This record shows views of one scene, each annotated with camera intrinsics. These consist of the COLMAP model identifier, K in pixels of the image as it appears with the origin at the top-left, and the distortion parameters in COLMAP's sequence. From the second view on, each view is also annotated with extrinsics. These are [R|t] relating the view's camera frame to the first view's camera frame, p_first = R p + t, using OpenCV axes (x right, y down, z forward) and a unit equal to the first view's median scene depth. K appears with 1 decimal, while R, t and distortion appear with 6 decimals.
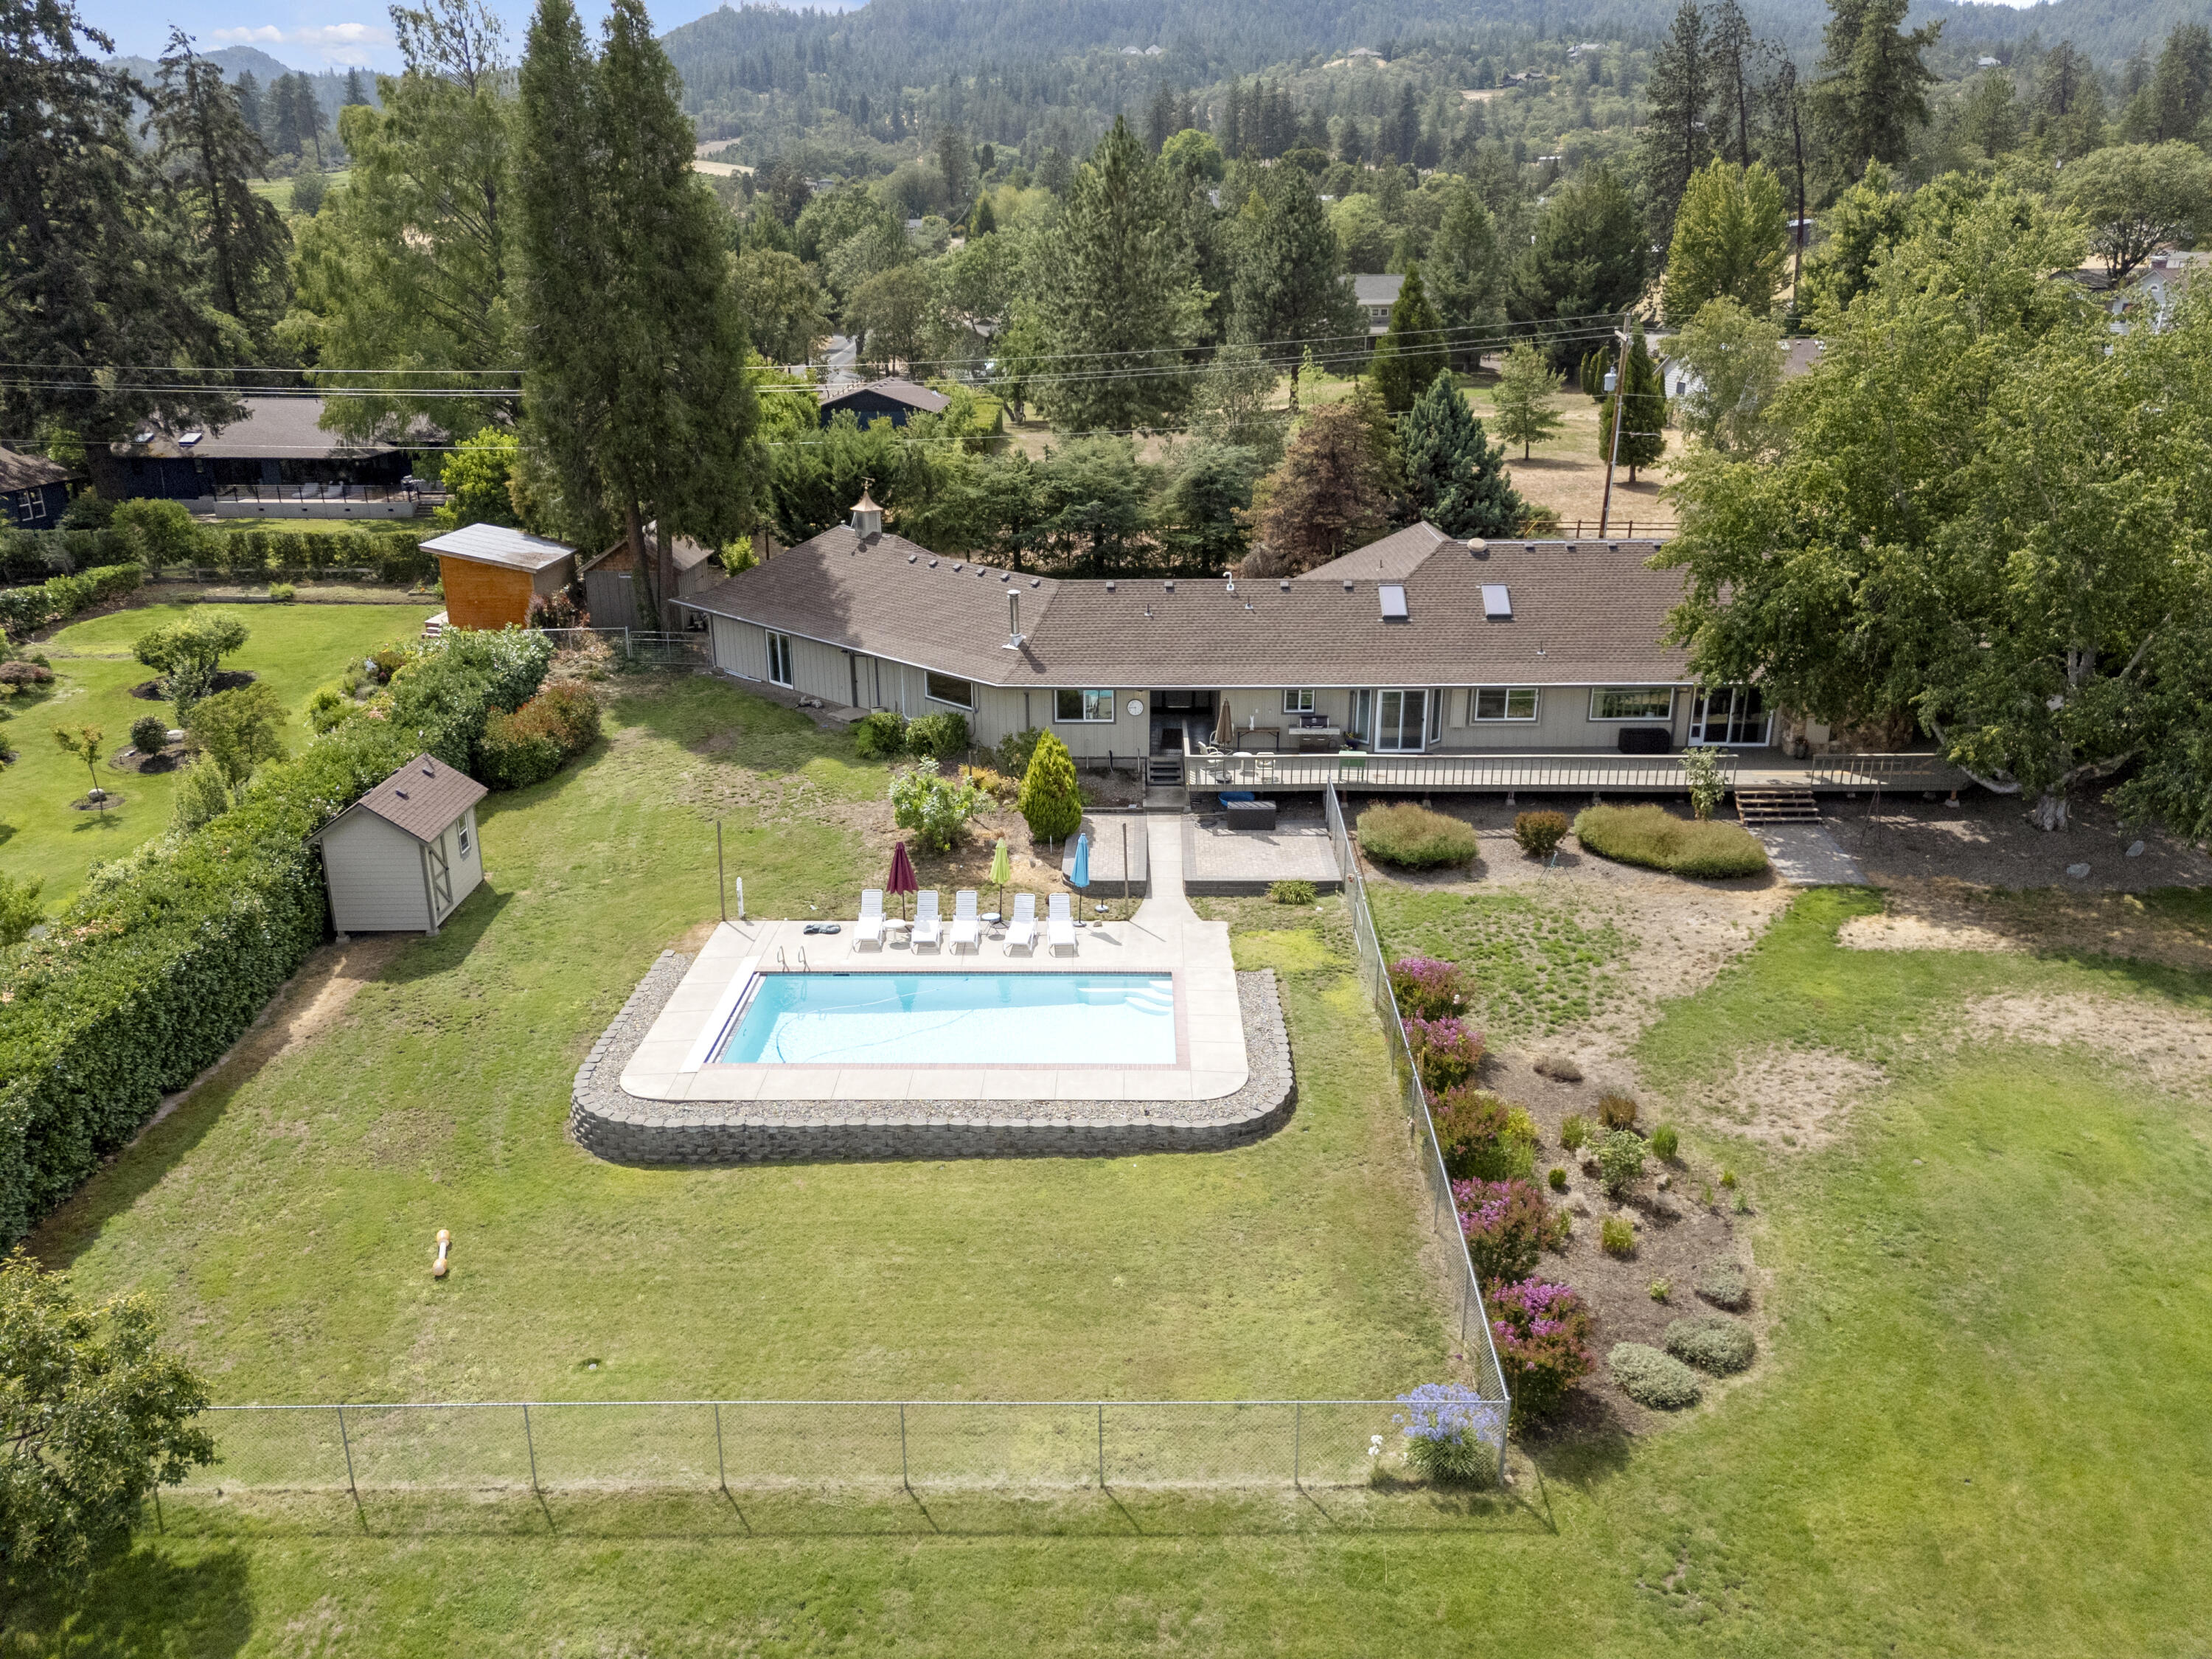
lens RADIAL K [[1649.2, 0, 1111.4], [0, 1649.2, 833.0], [0, 0, 1]] dist [0.056072, -0.011028]
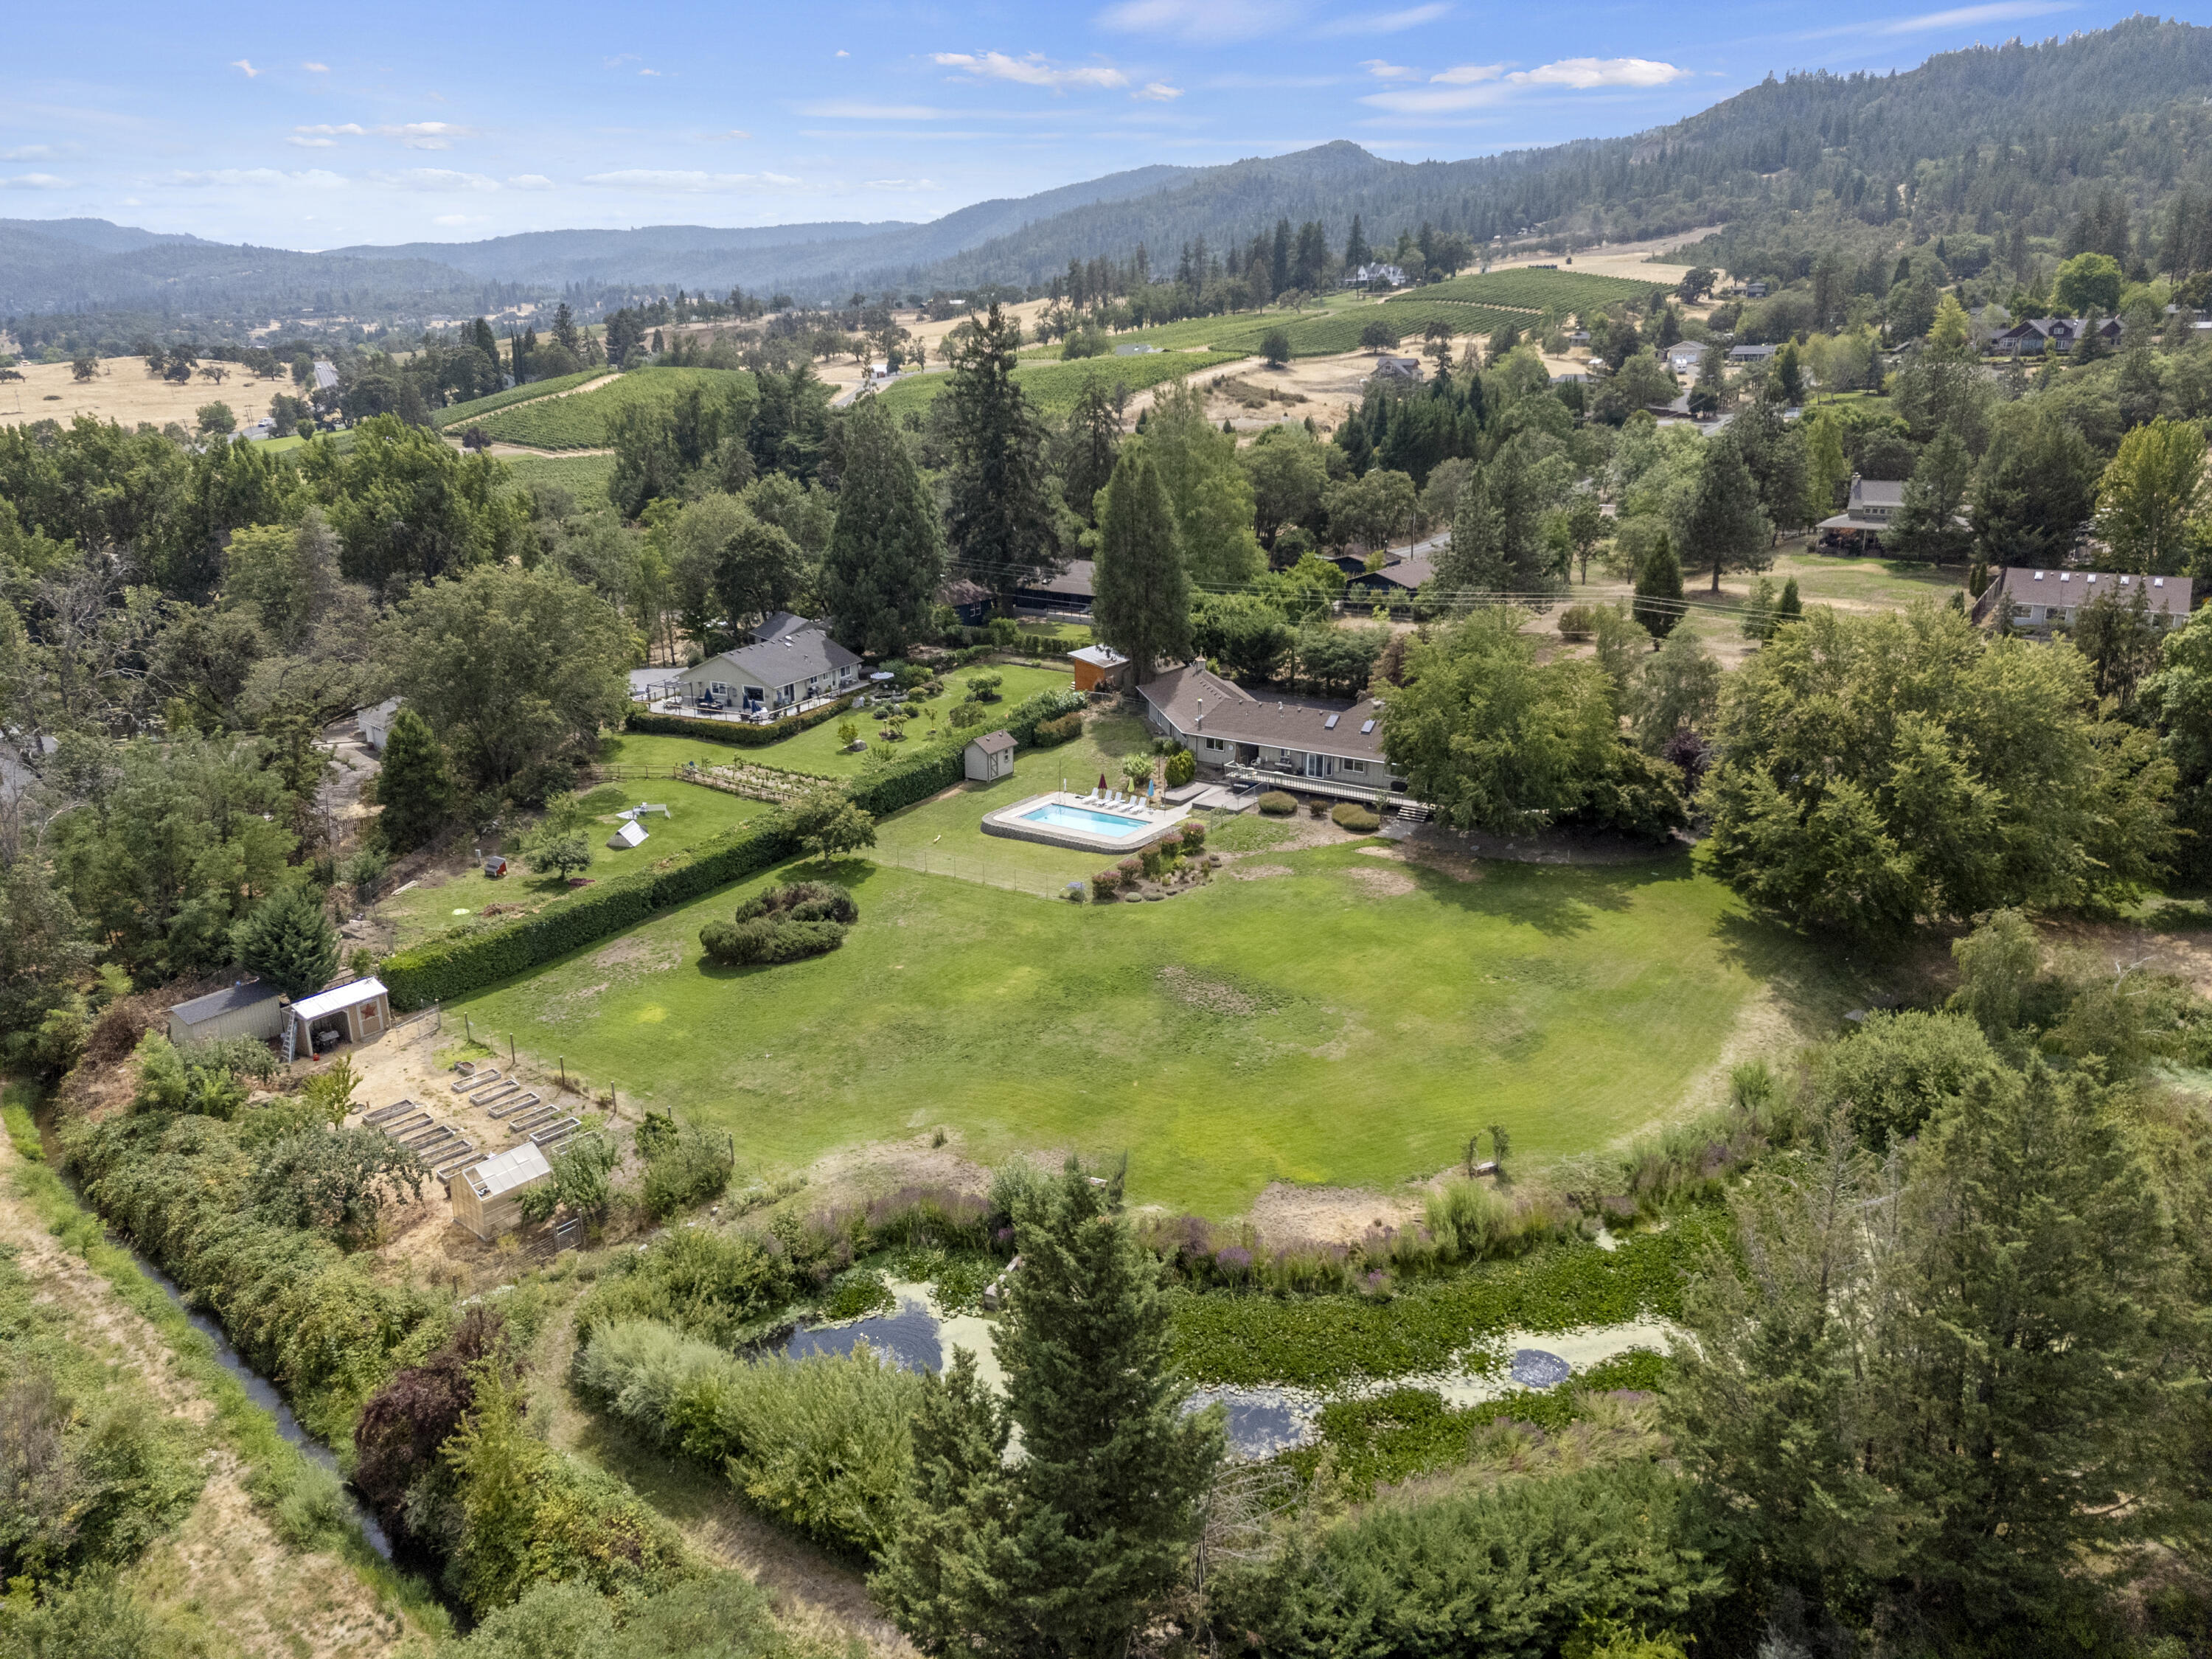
lens RADIAL K [[1649.2, 0, 1106.1], [0, 1649.2, 829.3], [0, 0, 1]] dist [0.056072, -0.011028]
pose [[0.841727, 0.161355, -0.515229, 1.392508], [-0.177678, 0.983927, 0.017866, 0.048379], [0.509830, 0.076506, 0.856866, -1.570437]]
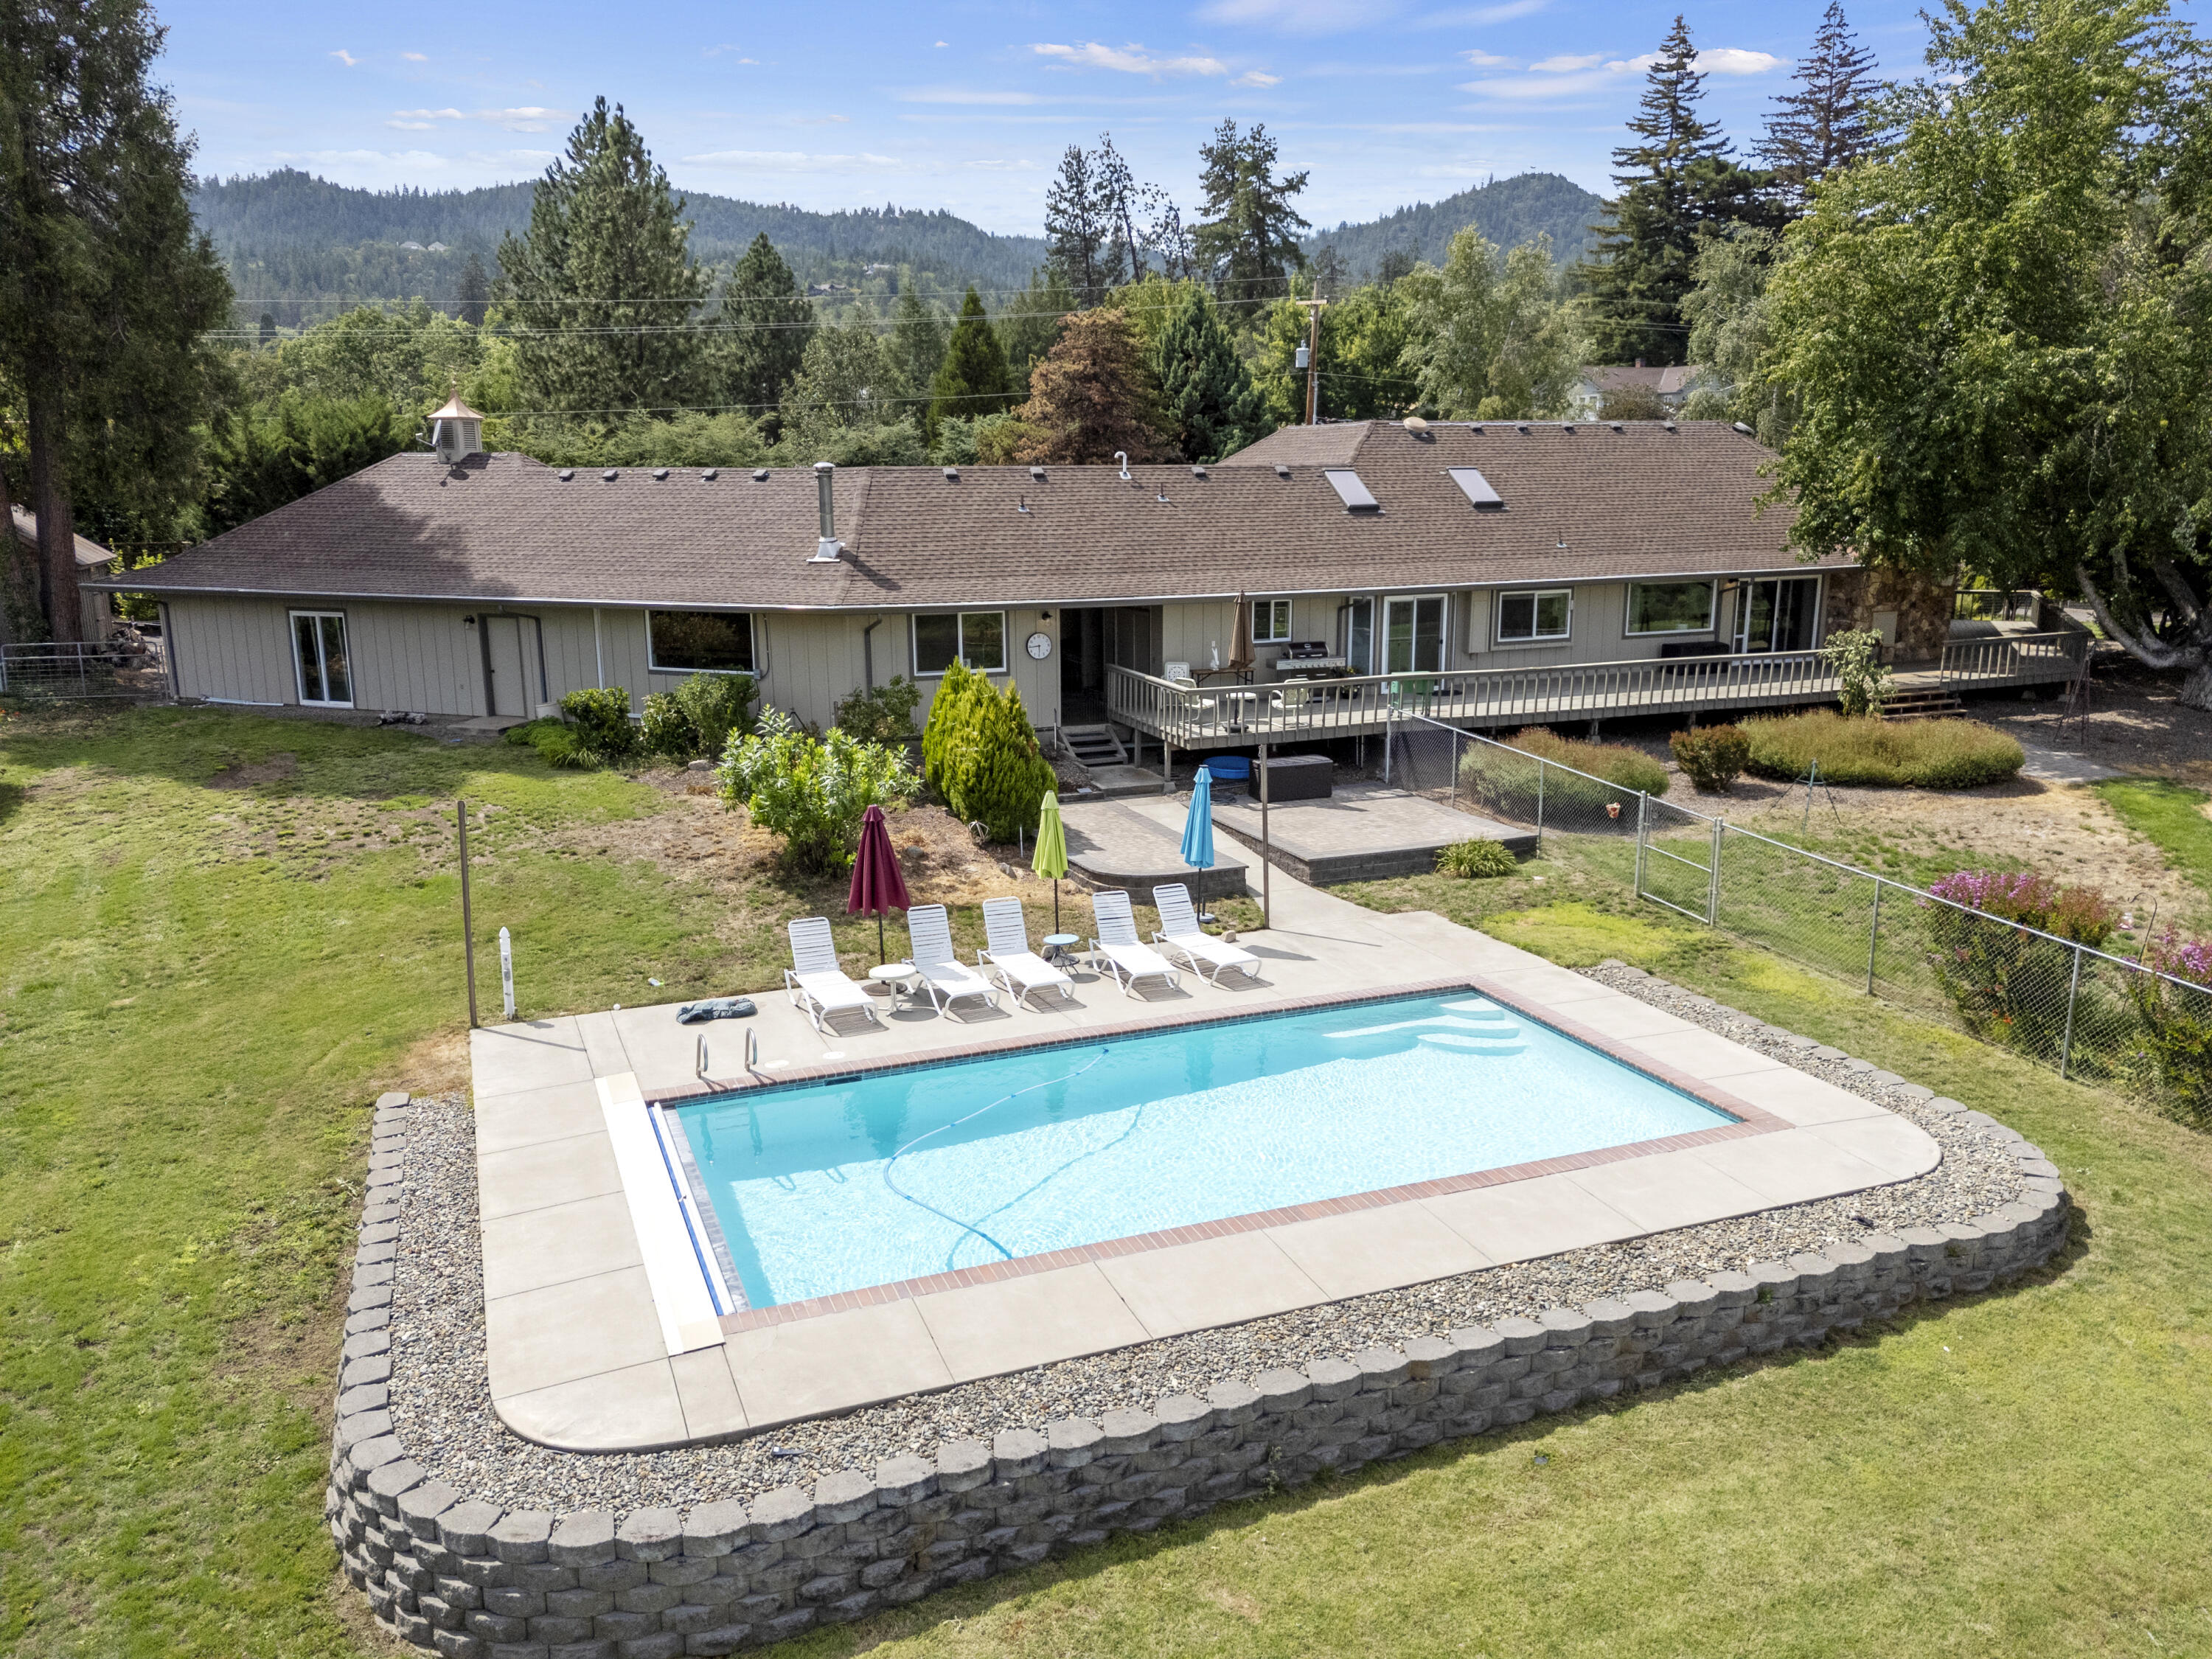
lens RADIAL K [[1649.2, 0, 1113.8], [0, 1649.2, 829.4], [0, 0, 1]] dist [0.056072, -0.011028]
pose [[0.922840, -0.086635, 0.375315, -0.219210], [0.129899, 0.987296, -0.091501, 0.058598], [-0.362620, 0.133194, 0.922370, 0.463079]]
